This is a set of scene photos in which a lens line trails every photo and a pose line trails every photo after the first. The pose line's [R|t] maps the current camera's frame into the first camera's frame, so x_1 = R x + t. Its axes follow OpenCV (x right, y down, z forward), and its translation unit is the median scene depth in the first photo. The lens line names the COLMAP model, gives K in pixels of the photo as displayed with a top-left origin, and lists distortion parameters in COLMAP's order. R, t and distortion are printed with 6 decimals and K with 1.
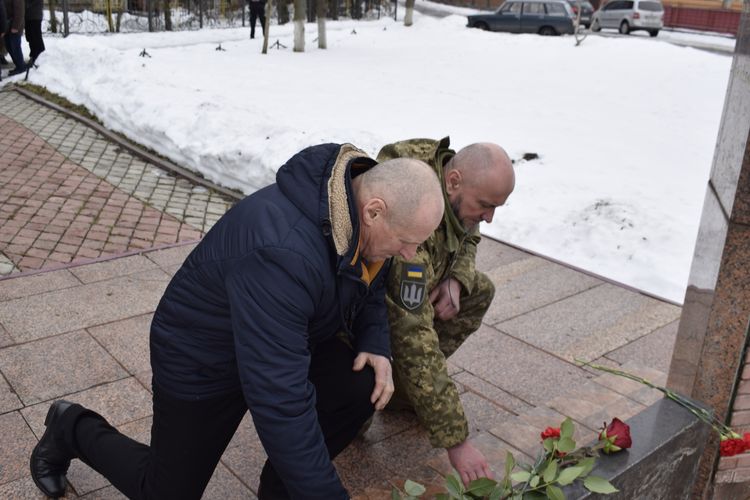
lens RADIAL K [[753.7, 0, 375.9], [0, 753.7, 245.1], [0, 0, 1]] dist [-0.075124, 0.000000]
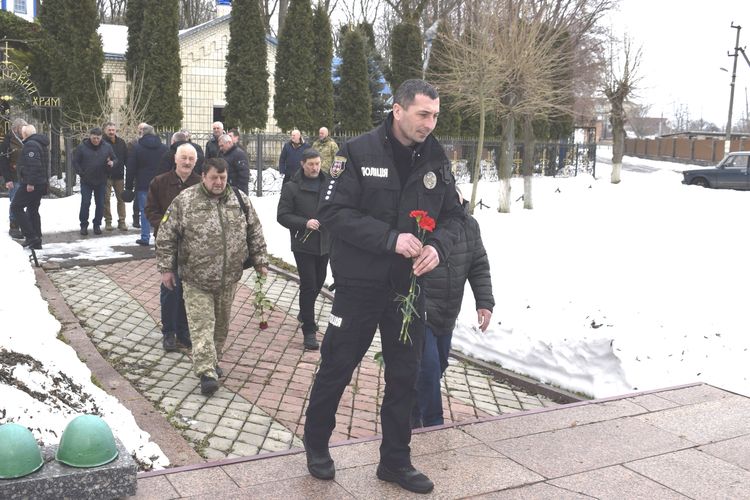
lens RADIAL K [[858.2, 0, 372.9], [0, 858.2, 253.3], [0, 0, 1]] dist [-0.054432, 0.000000]
pose [[0.978942, 0.007405, -0.204005, -0.070800], [-0.048304, 0.979364, -0.196246, 0.004878], [0.198342, 0.201967, 0.959098, -0.033026]]
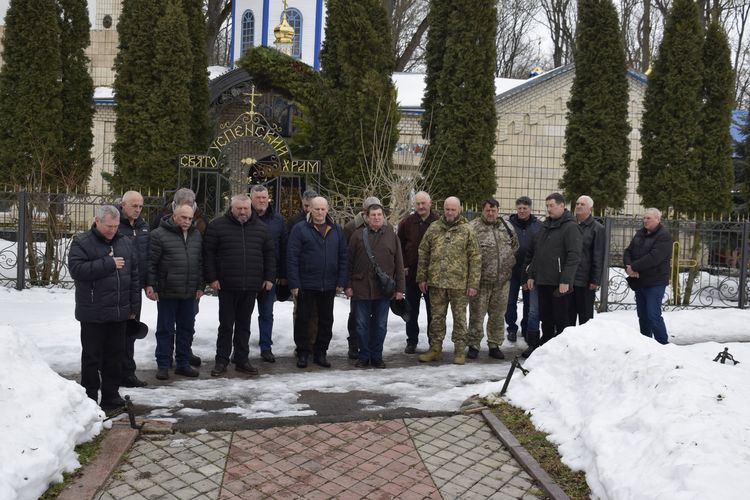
lens RADIAL K [[1035.1, 0, 373.8], [0, 1035.1, 251.0], [0, 0, 1]] dist [-0.035482, 0.000000]
pose [[0.810576, 0.009966, -0.585549, -0.097541], [-0.190924, 0.949725, -0.248133, -0.114680], [0.553638, 0.312926, 0.771727, 0.311465]]
